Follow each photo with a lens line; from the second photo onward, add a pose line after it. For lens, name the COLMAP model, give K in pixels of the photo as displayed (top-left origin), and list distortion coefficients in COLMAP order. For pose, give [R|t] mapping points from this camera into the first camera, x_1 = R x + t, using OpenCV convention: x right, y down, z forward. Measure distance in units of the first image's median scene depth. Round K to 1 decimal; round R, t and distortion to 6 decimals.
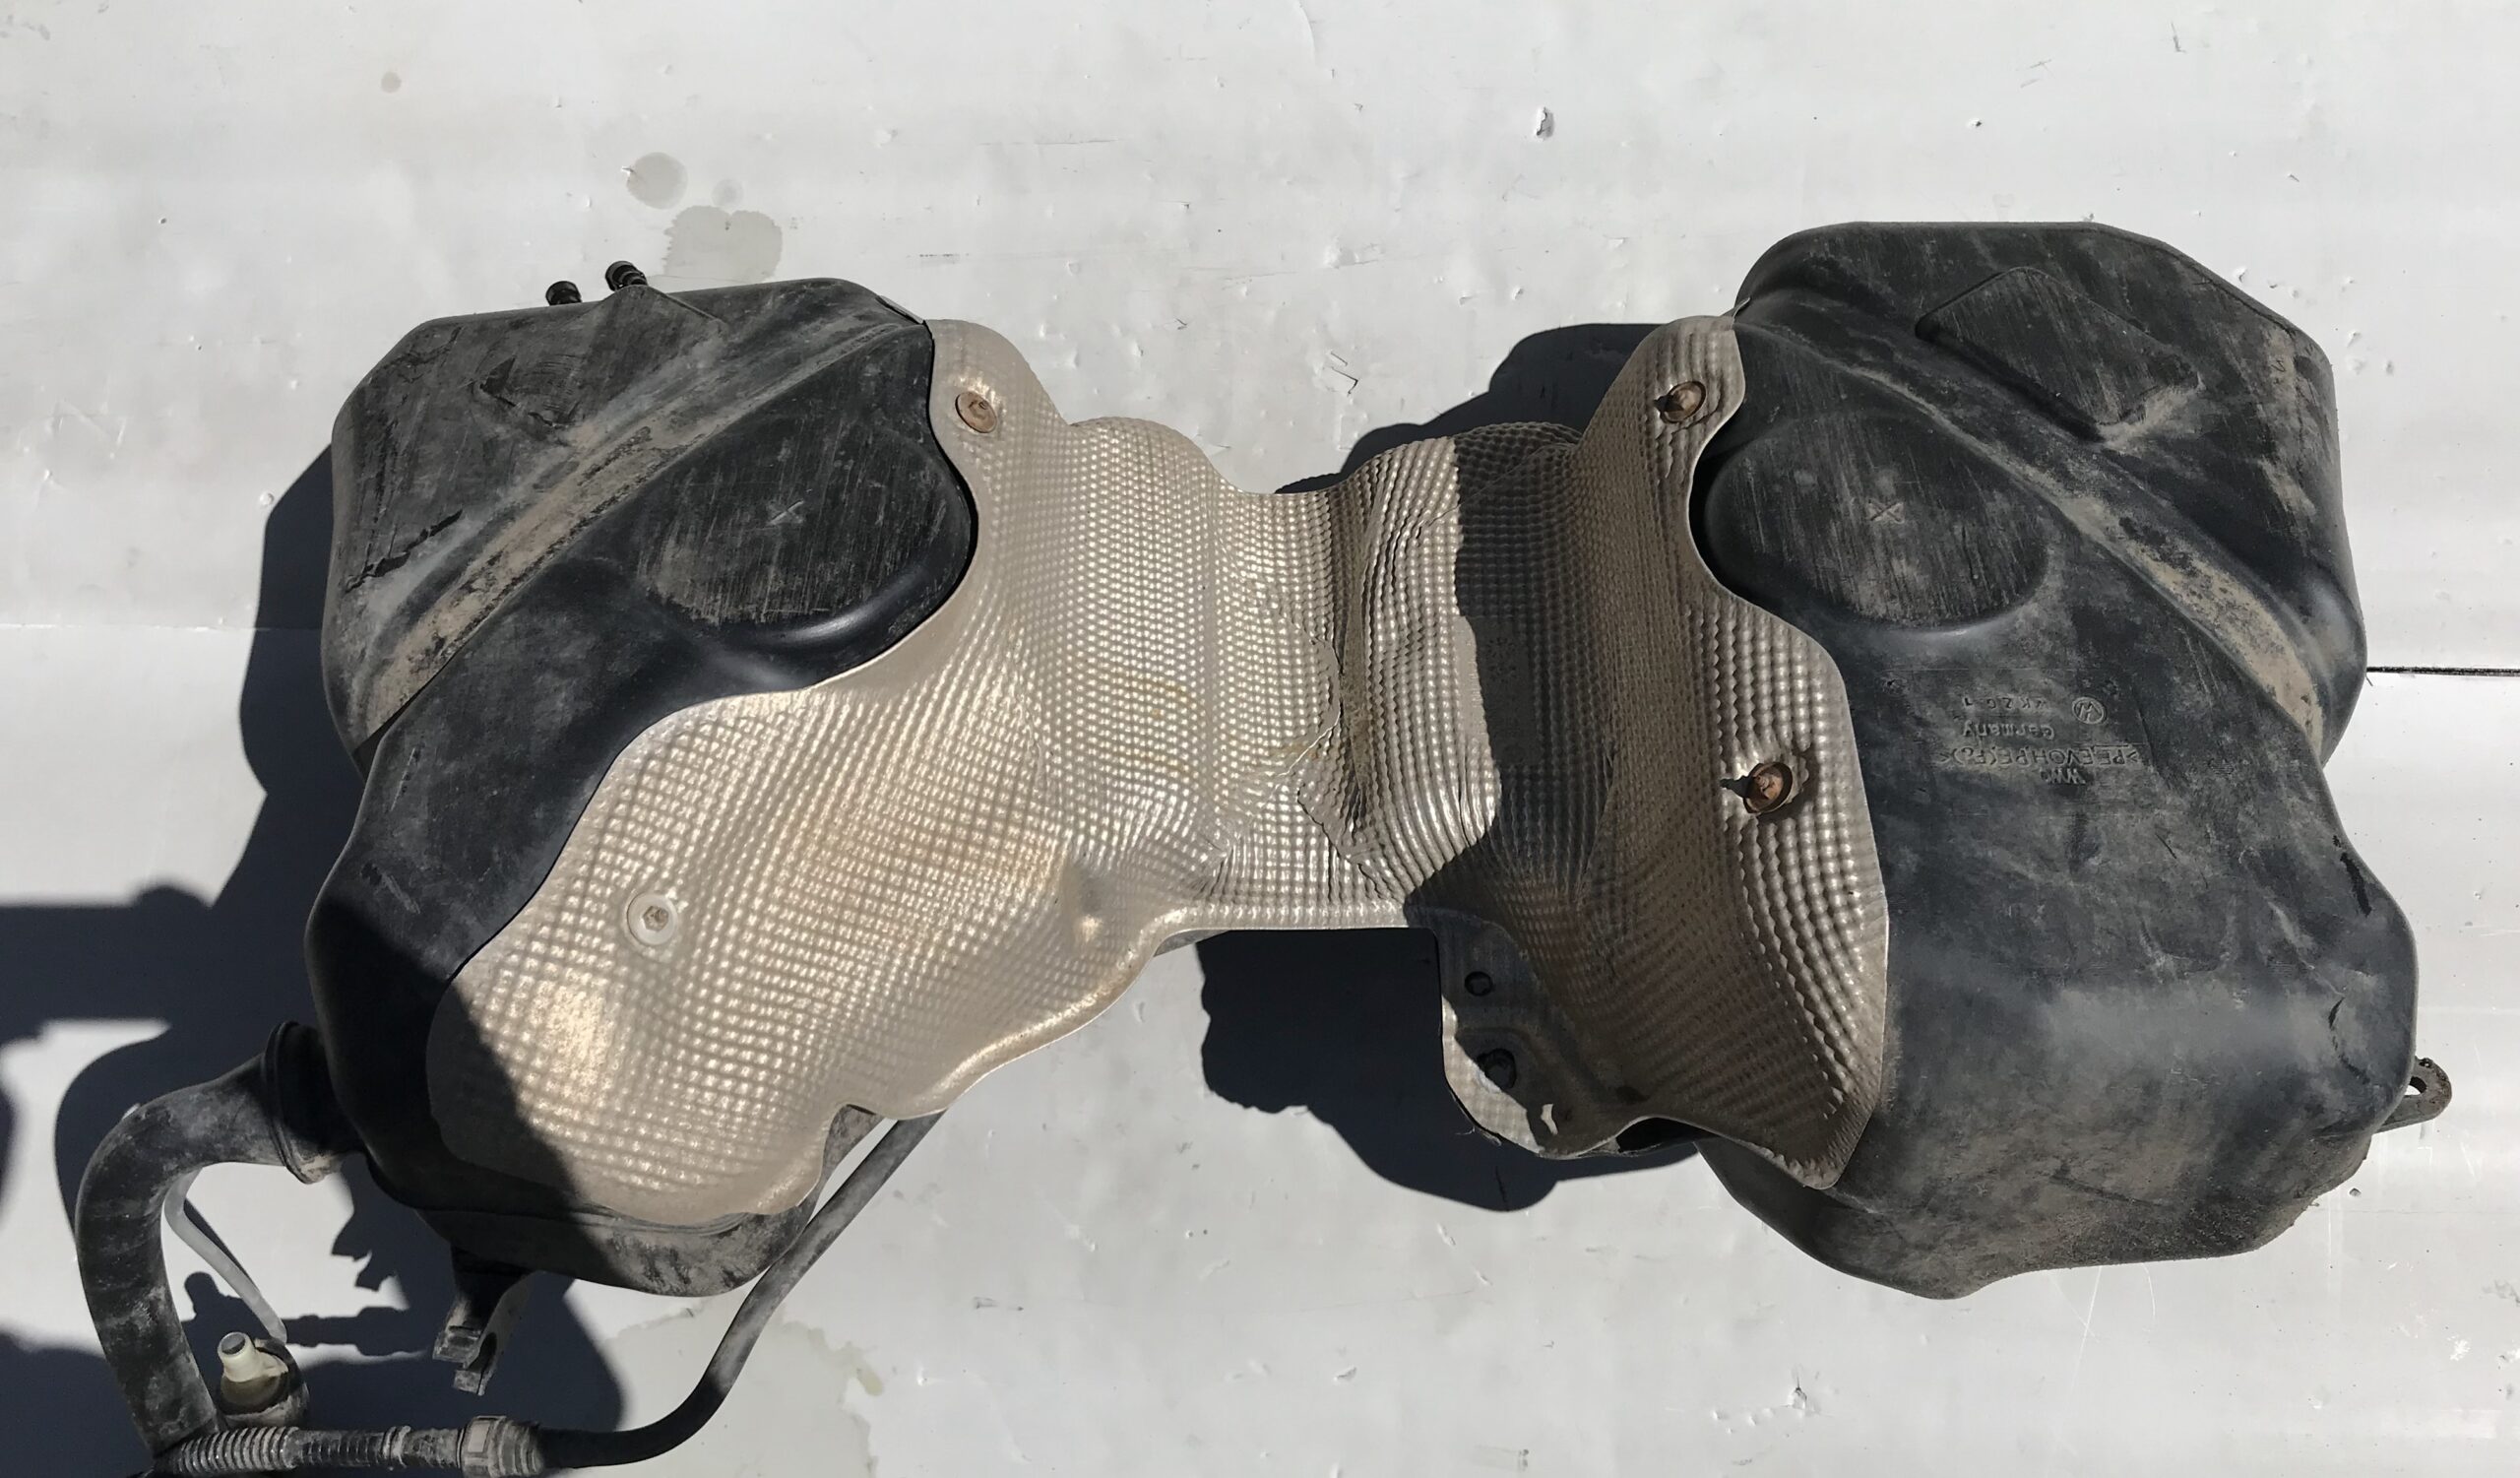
lens RADIAL K [[1914.4, 0, 1260.0], [0, 1914.4, 739.0], [0, 0, 1]] dist [0.008311, 0.005463]
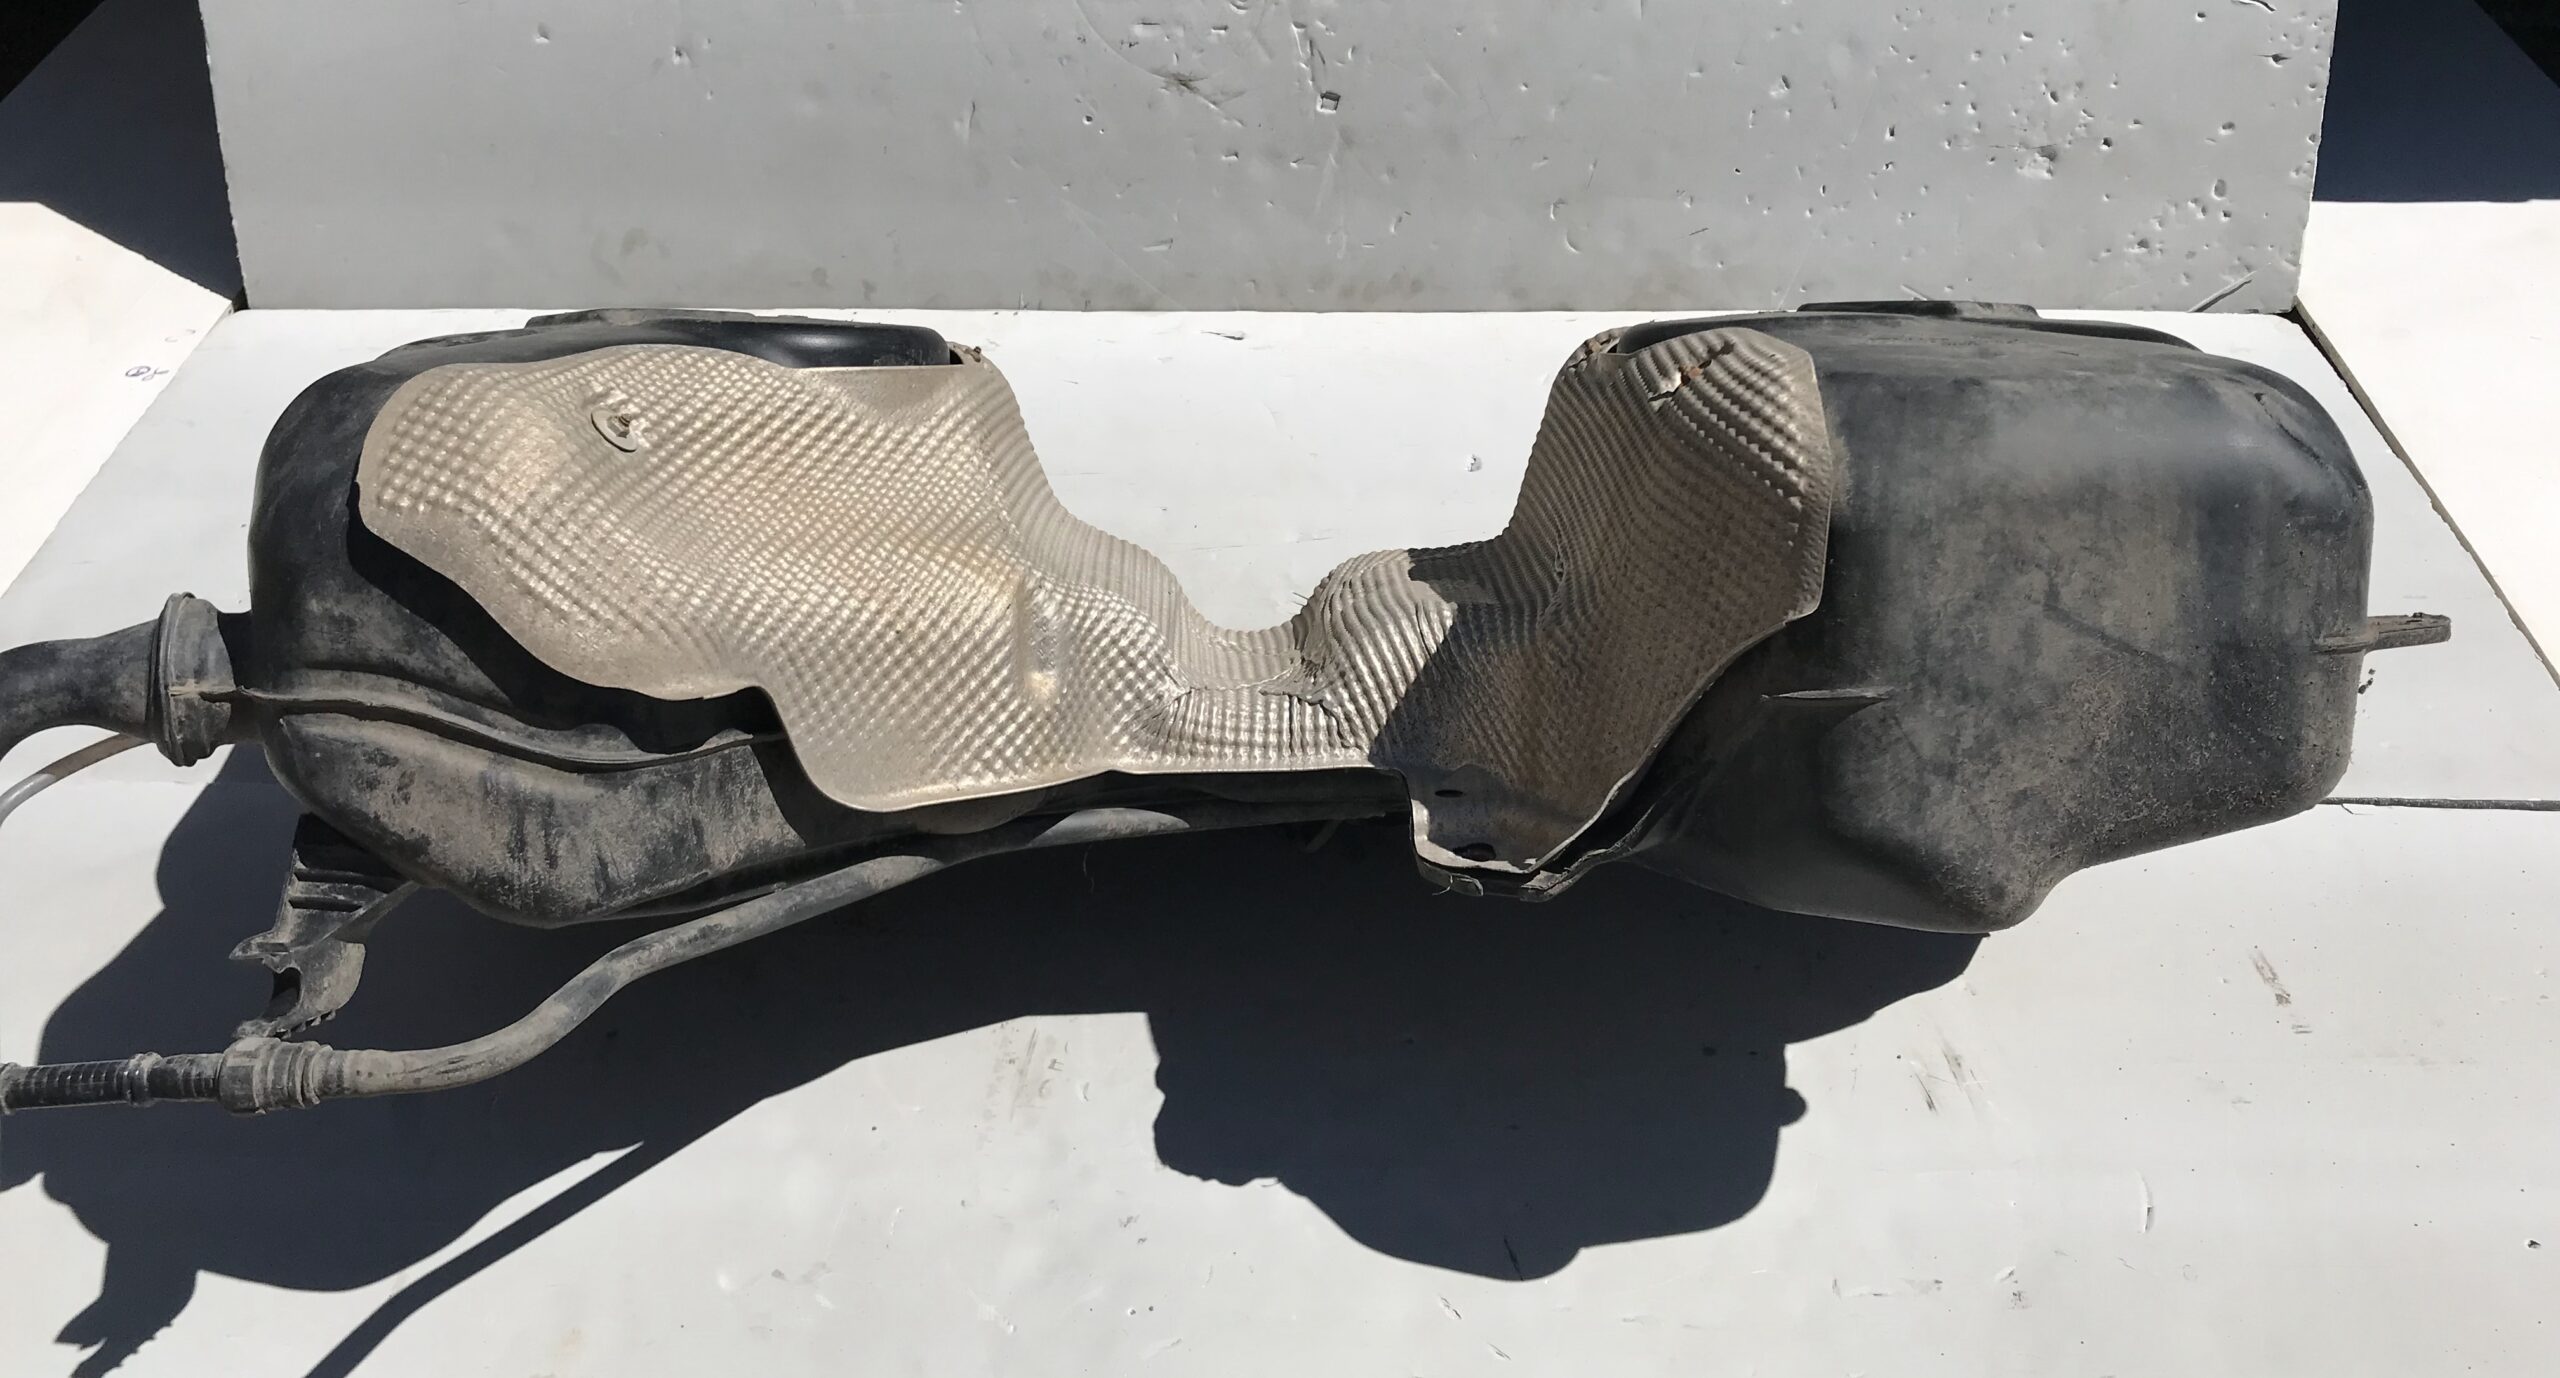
lens RADIAL K [[2012.6, 0, 1280.0], [0, 2012.6, 689.0], [0, 0, 1]] dist [0.048076, -0.094533]
pose [[0.999904, -0.002495, 0.013636, 0.017398], [0.010768, 0.759297, -0.650655, 0.729507], [-0.008730, 0.650740, 0.759251, 0.217690]]
